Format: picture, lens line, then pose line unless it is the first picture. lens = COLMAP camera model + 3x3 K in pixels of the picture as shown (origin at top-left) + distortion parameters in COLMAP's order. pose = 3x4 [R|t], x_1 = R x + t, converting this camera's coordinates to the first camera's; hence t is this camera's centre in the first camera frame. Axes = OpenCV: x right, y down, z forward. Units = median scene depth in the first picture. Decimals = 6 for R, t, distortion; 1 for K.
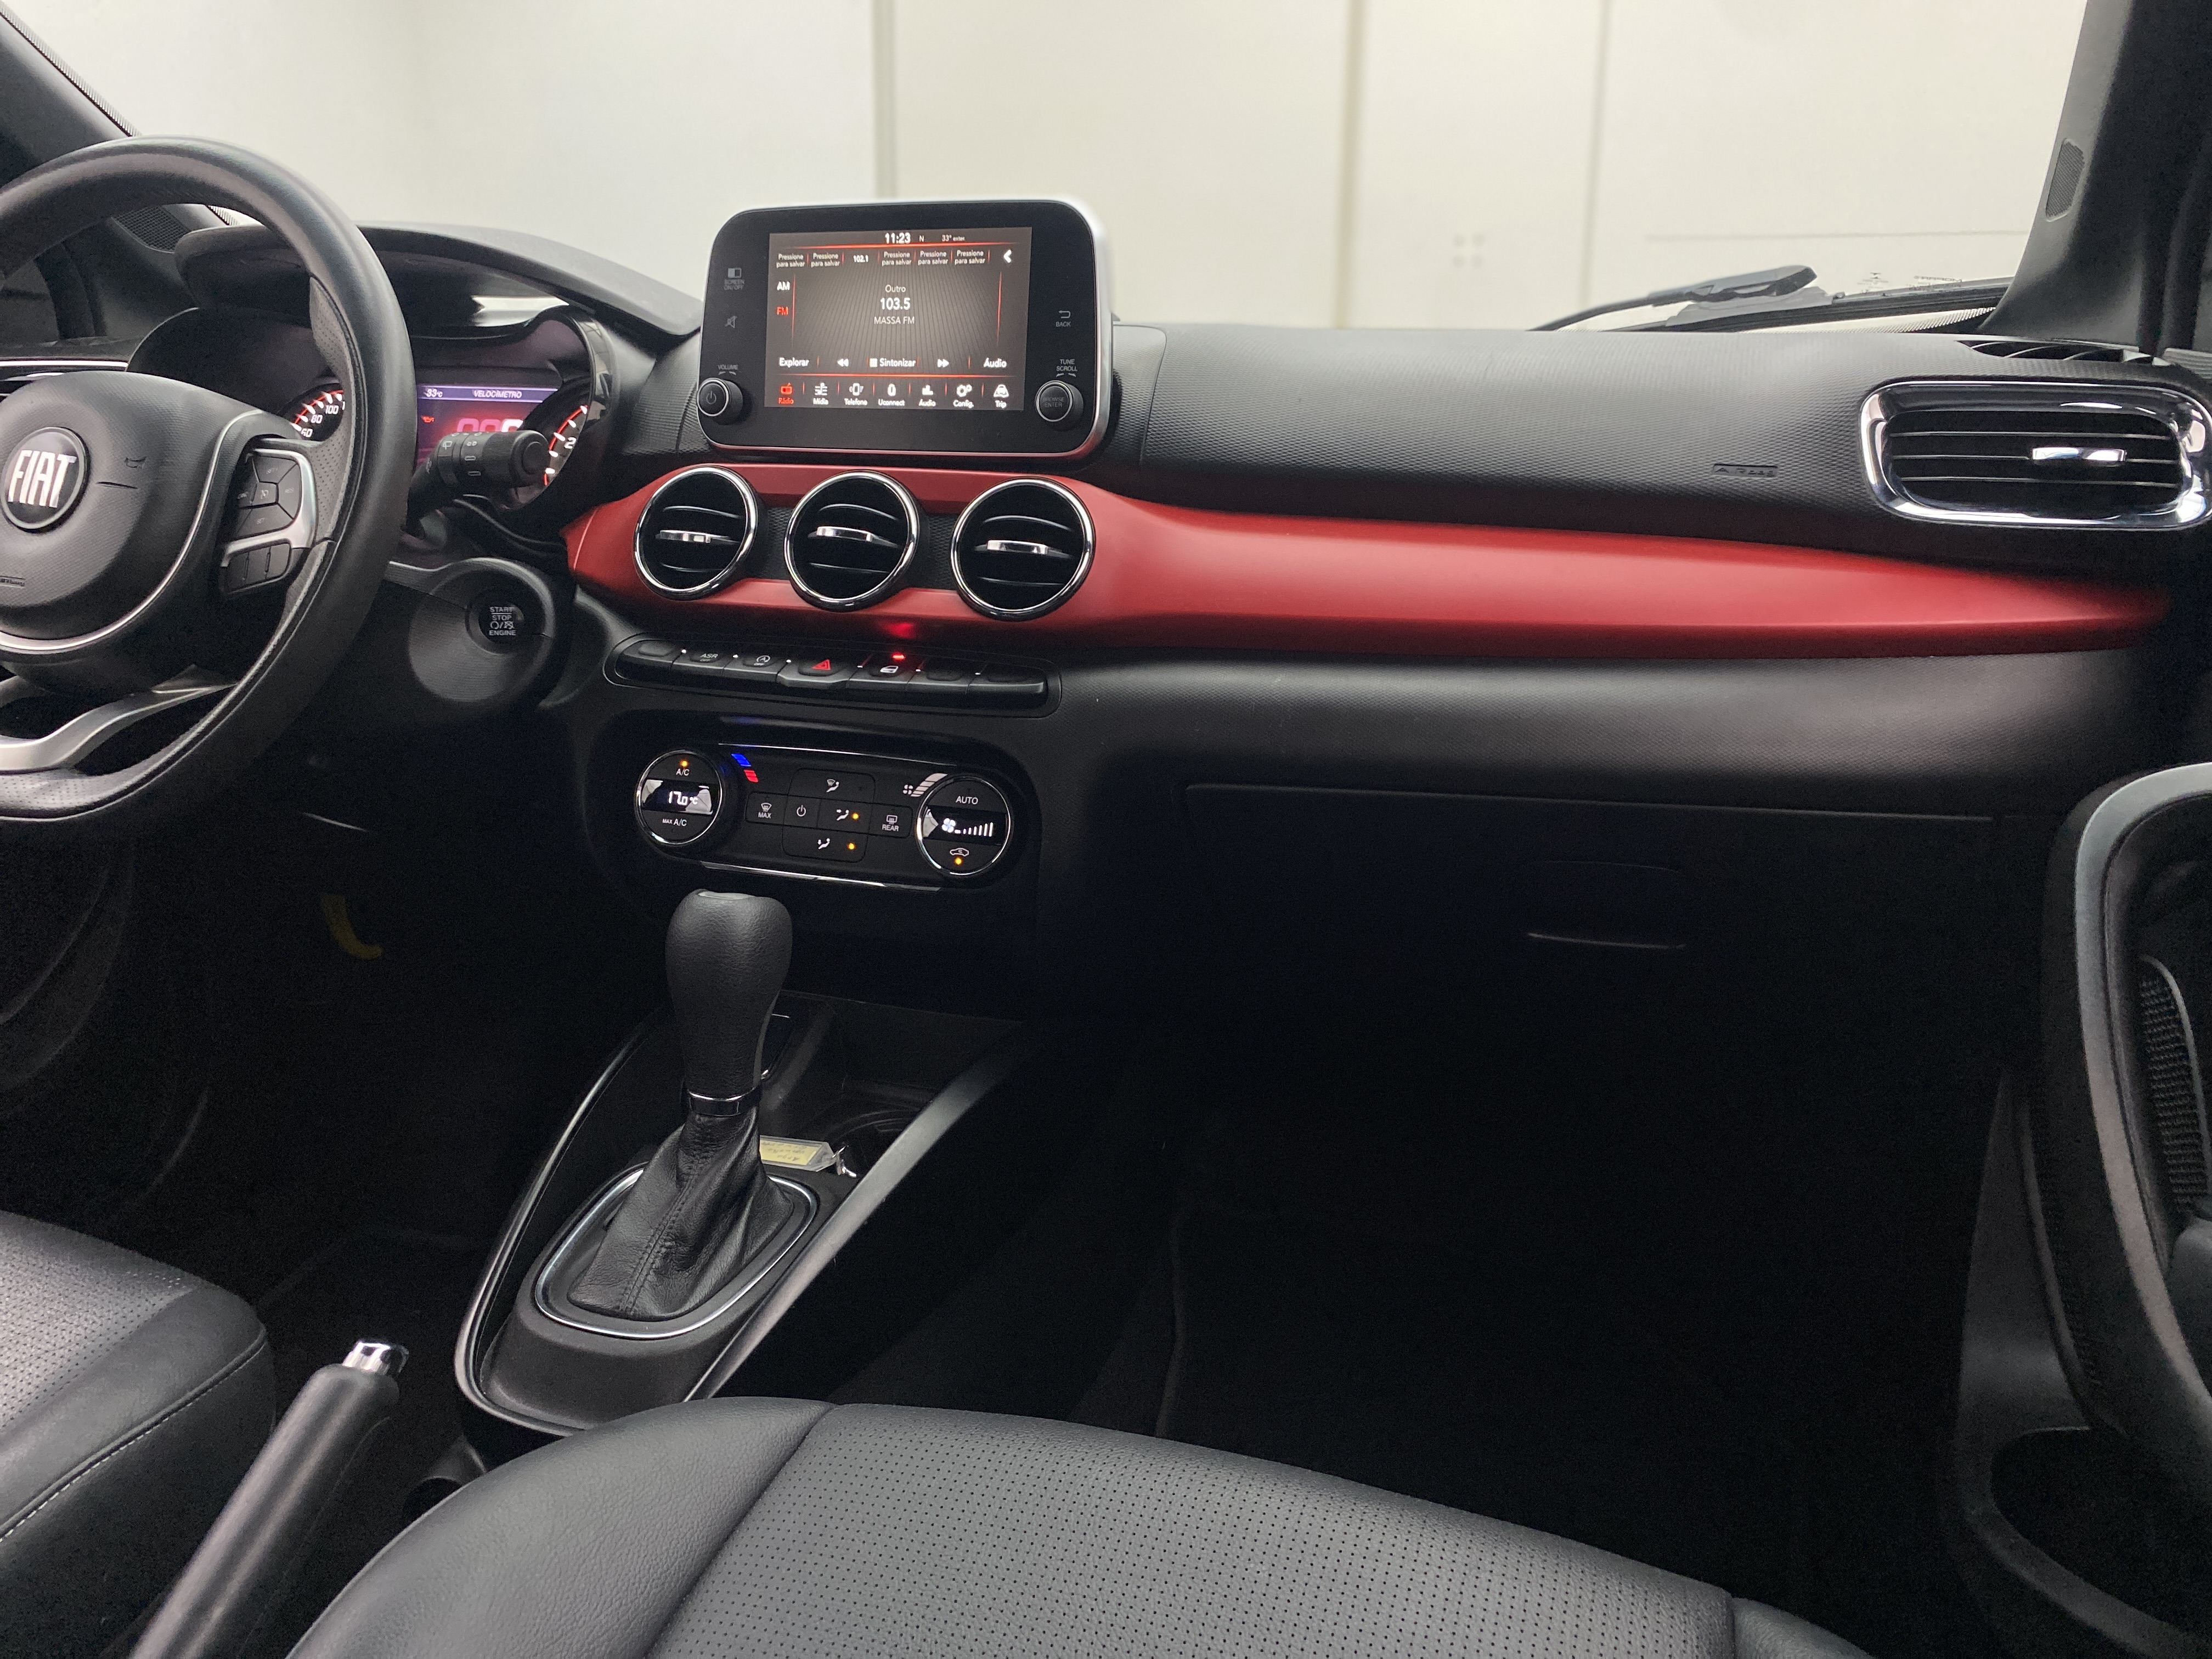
lens RADIAL K [[1705.5, 0, 1109.9], [0, 1705.5, 825.4], [0, 0, 1]] dist [0.023897, -0.037531]
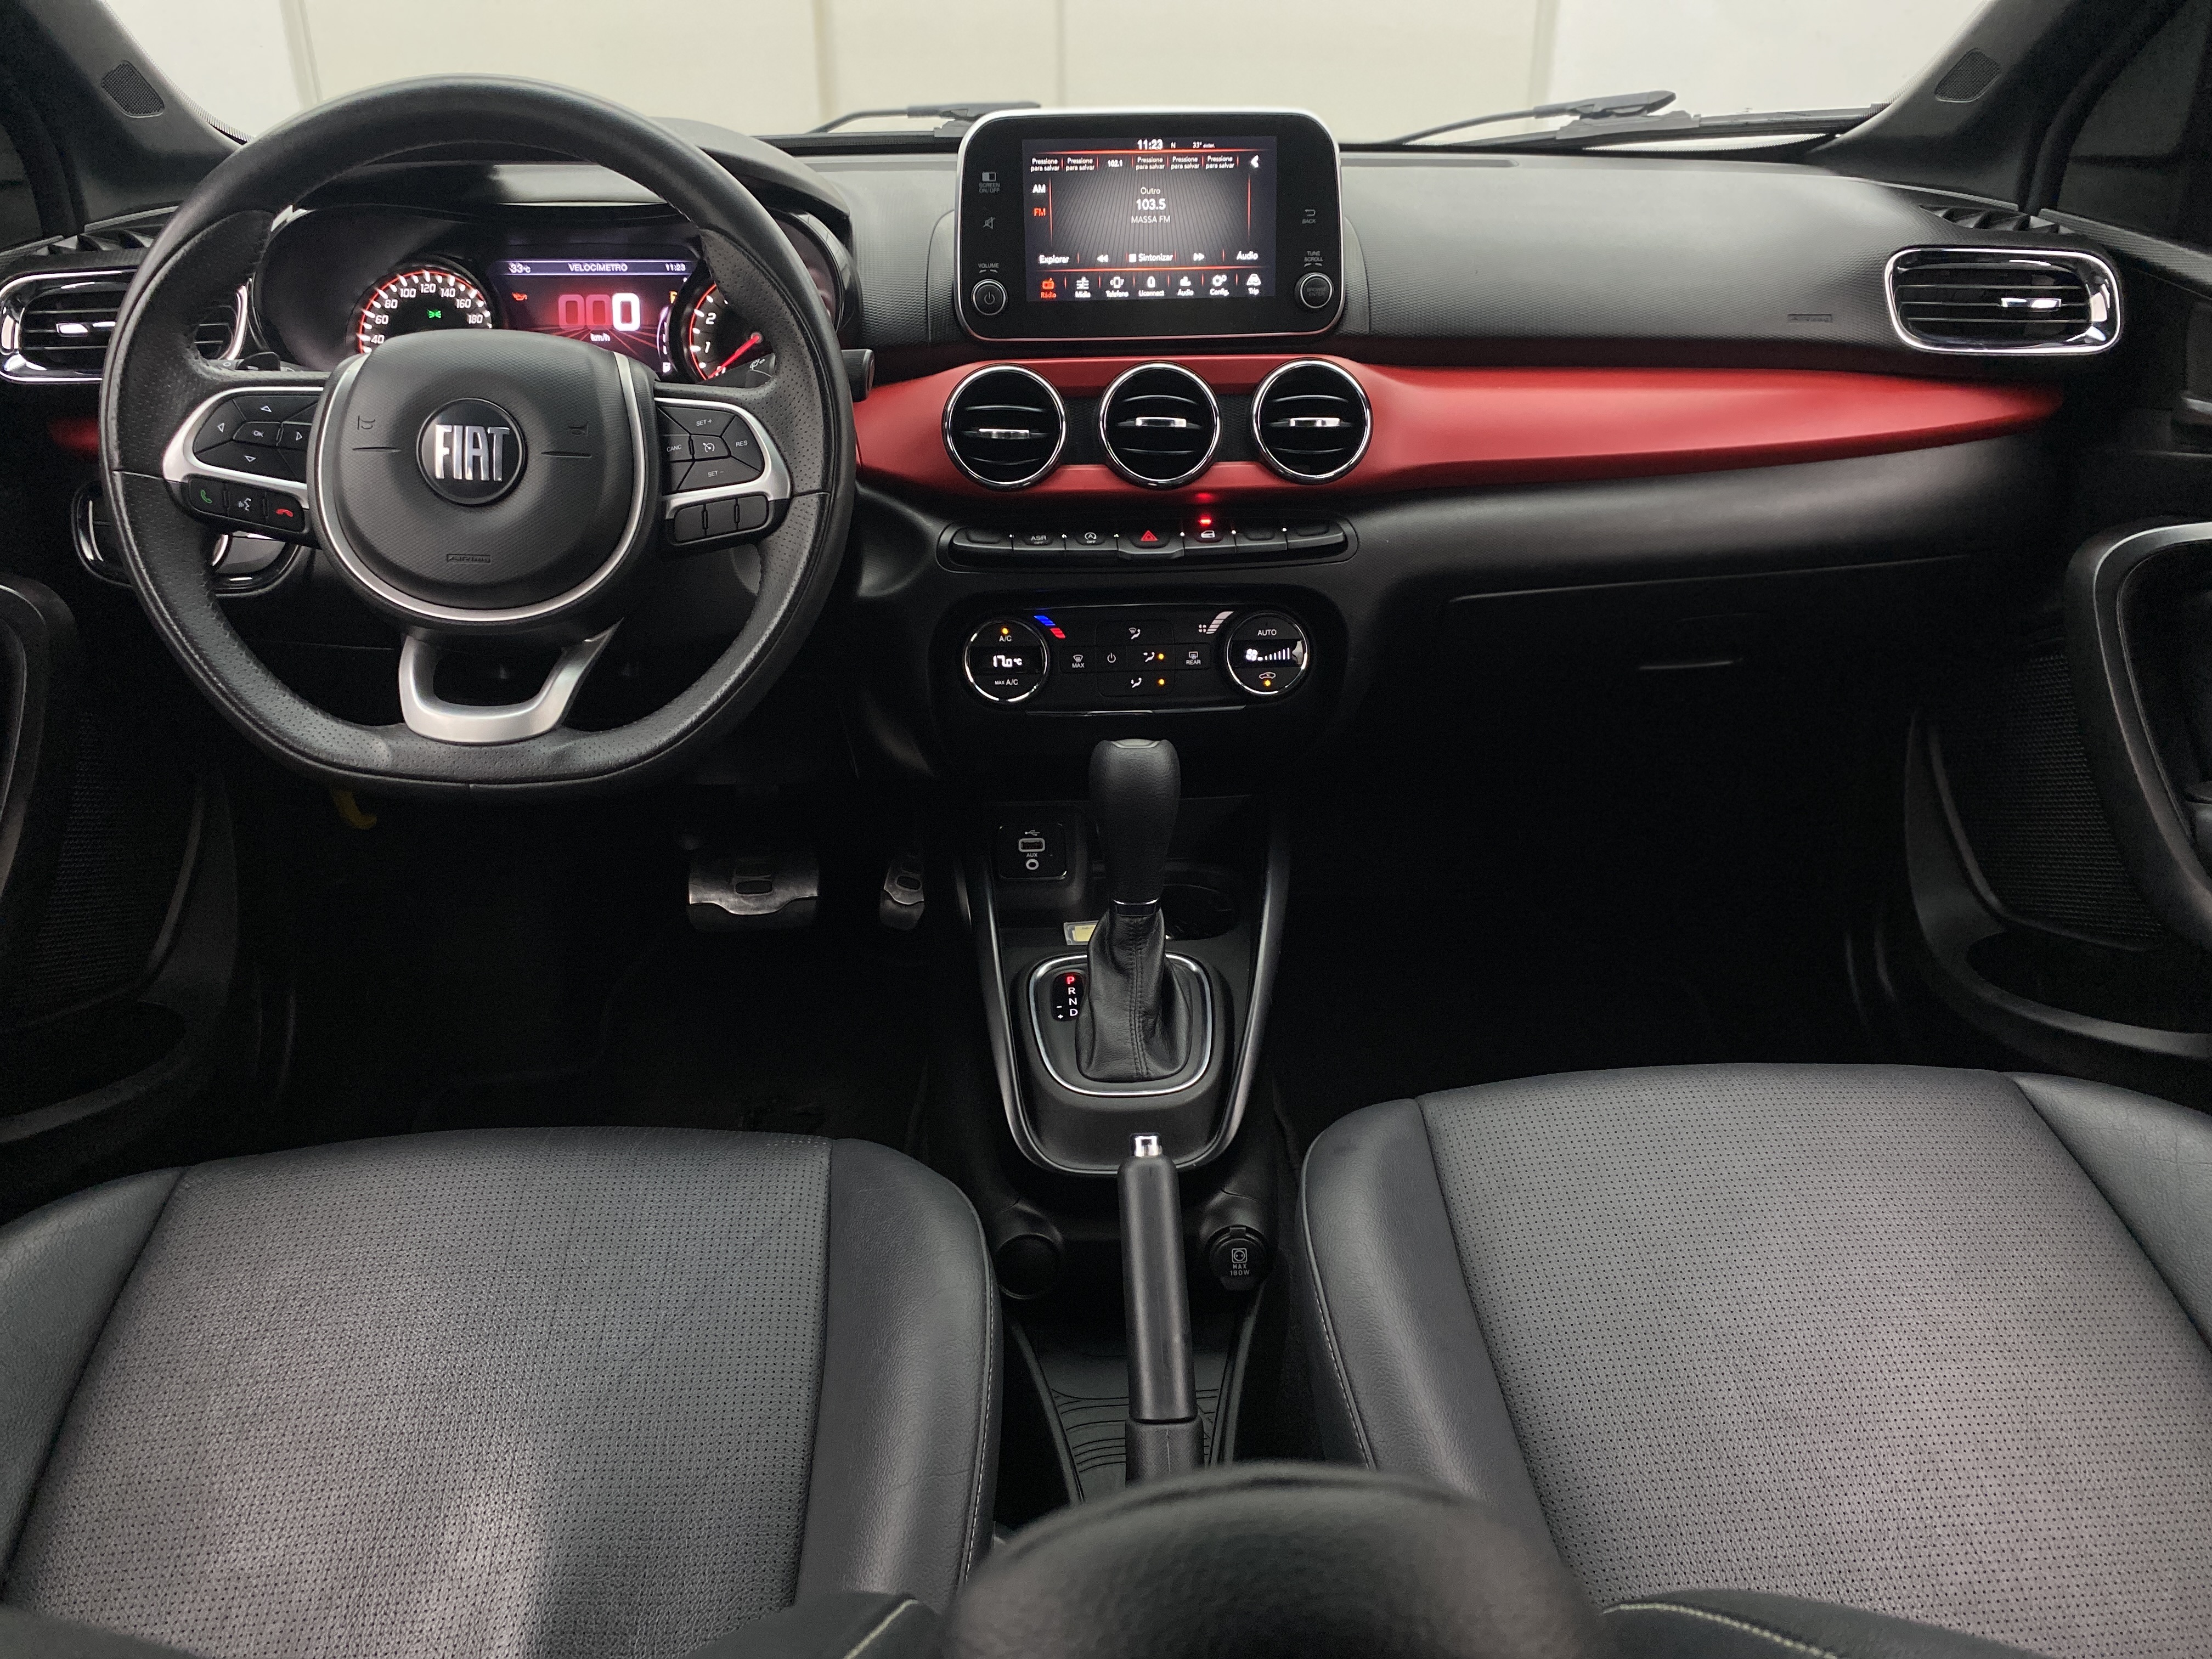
lens RADIAL K [[1705.5, 0, 1112.4], [0, 1705.5, 836.1], [0, 0, 1]] dist [0.023897, -0.037531]
pose [[0.921683, -0.185654, 0.340636, -0.617784], [0.109981, 0.967076, 0.229494, -0.162290], [-0.372027, -0.174057, 0.911757, -0.106064]]
